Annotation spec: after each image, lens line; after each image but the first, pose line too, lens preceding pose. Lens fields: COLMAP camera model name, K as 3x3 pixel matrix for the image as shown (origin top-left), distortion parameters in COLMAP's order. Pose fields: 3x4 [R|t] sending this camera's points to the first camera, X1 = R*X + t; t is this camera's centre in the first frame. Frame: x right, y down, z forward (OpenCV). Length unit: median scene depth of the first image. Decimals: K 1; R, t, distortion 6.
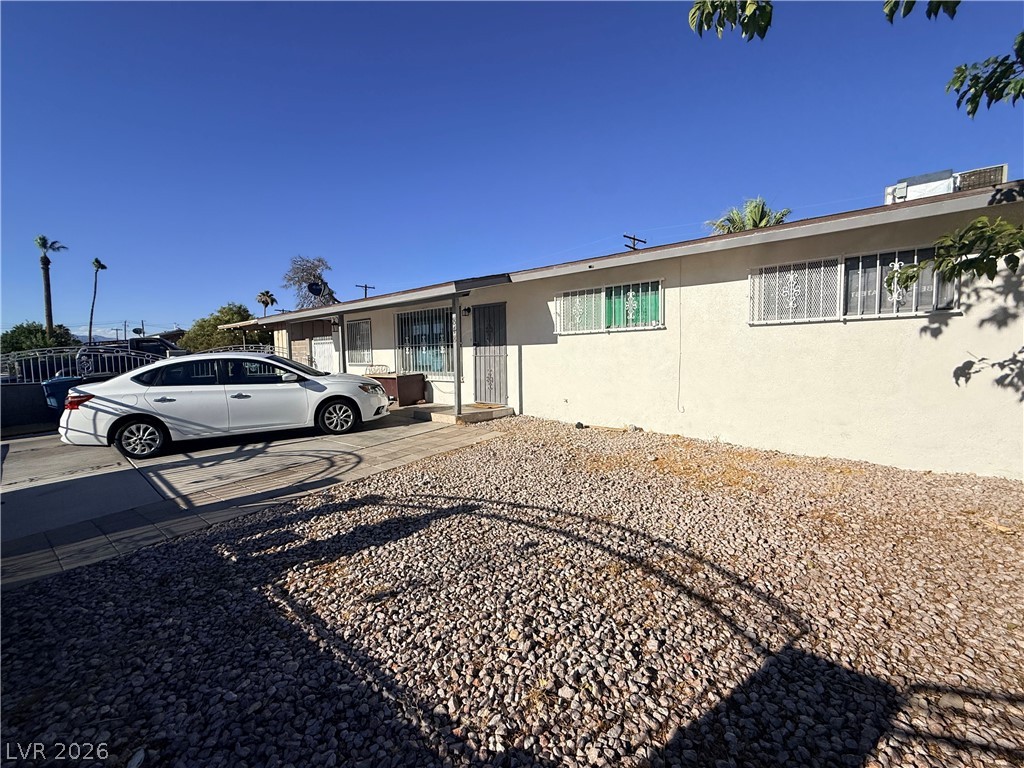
lens RADIAL K [[436.1, 0, 508.9], [0, 436.1, 382.1], [0, 0, 1]] dist [0.001847, 0.000076]
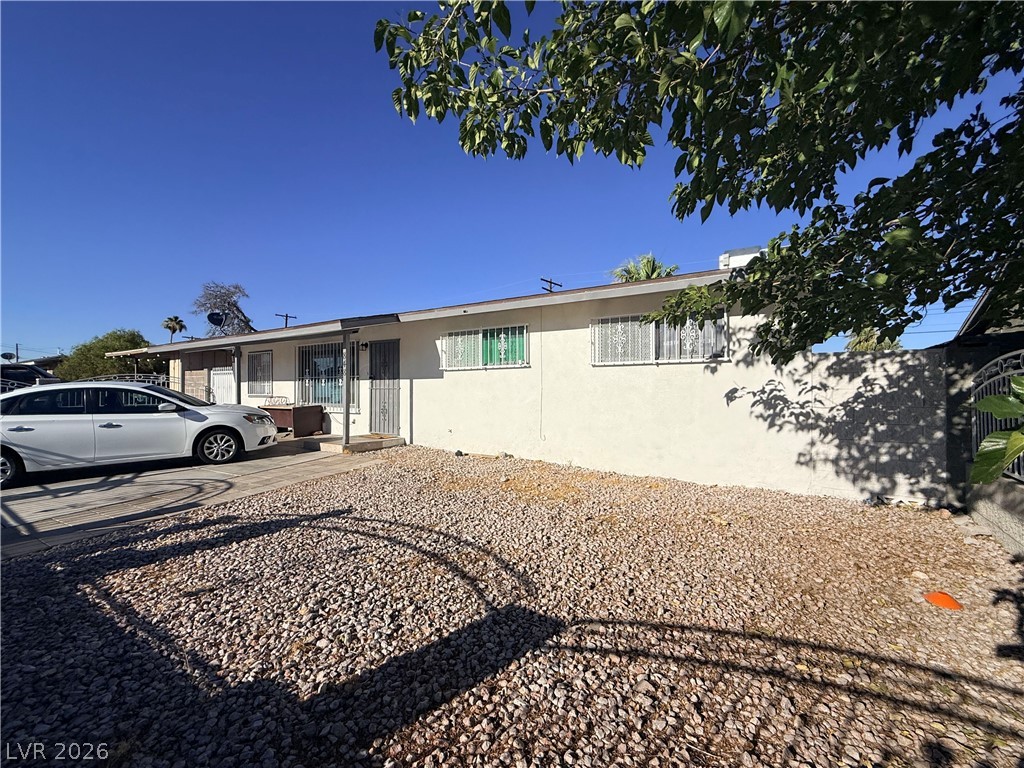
lens RADIAL K [[436.1, 0, 507.0], [0, 436.1, 383.0], [0, 0, 1]] dist [0.001847, 0.000076]
pose [[0.989054, 0.015593, 0.146725, 0.158194], [-0.004347, 0.997048, -0.076658, 0.009228], [-0.147487, 0.075181, 0.986203, -0.145807]]
